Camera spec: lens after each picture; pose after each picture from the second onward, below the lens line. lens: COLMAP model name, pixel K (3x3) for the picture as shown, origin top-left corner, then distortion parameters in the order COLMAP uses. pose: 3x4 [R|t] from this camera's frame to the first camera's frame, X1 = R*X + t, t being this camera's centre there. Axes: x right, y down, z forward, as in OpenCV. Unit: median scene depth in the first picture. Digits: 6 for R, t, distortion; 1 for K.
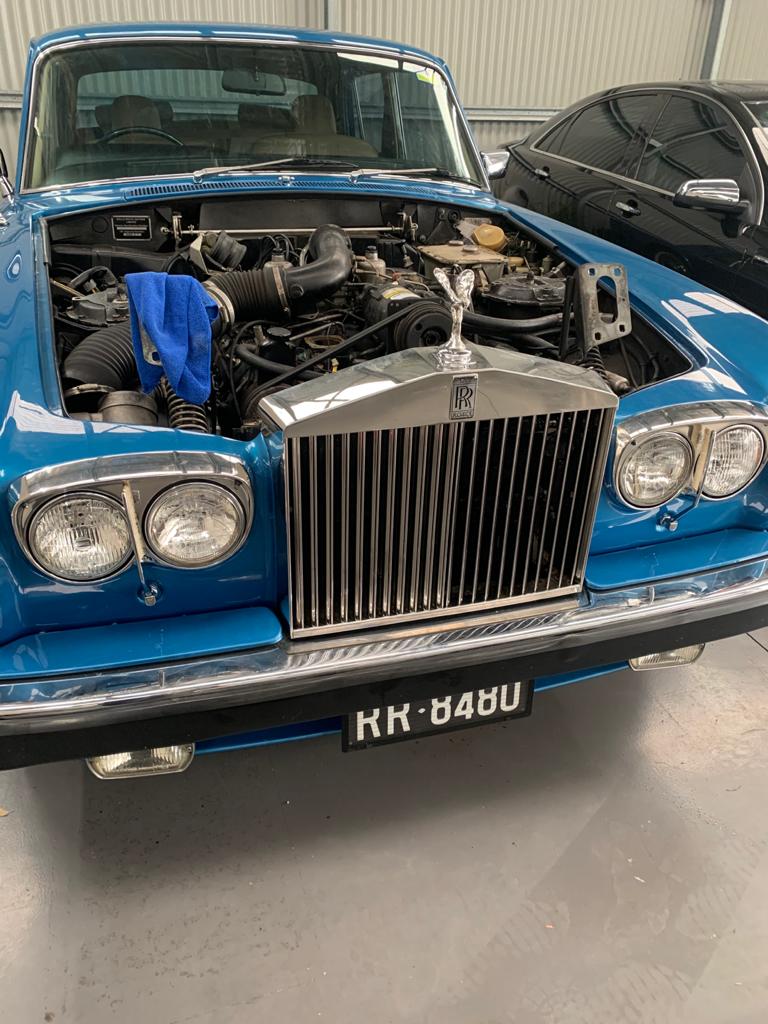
lens RADIAL K [[781.7, 0, 383.4], [0, 781.7, 486.9], [0, 0, 1]] dist [0.029395, -0.042611]
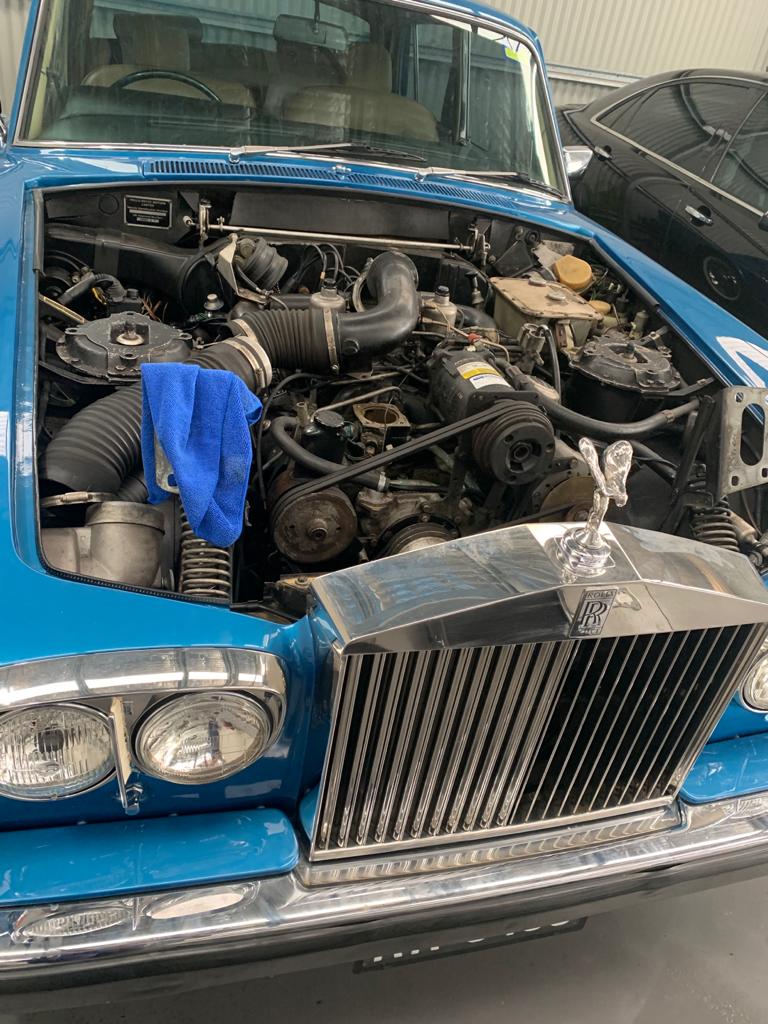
lens RADIAL K [[781.7, 0, 383.4], [0, 781.7, 486.9], [0, 0, 1]] dist [0.029395, -0.042611]
pose [[0.992020, 0.121547, 0.033500, -0.075678], [-0.124019, 0.988570, 0.085722, -0.157810], [-0.022698, -0.089192, 0.995756, 0.169892]]
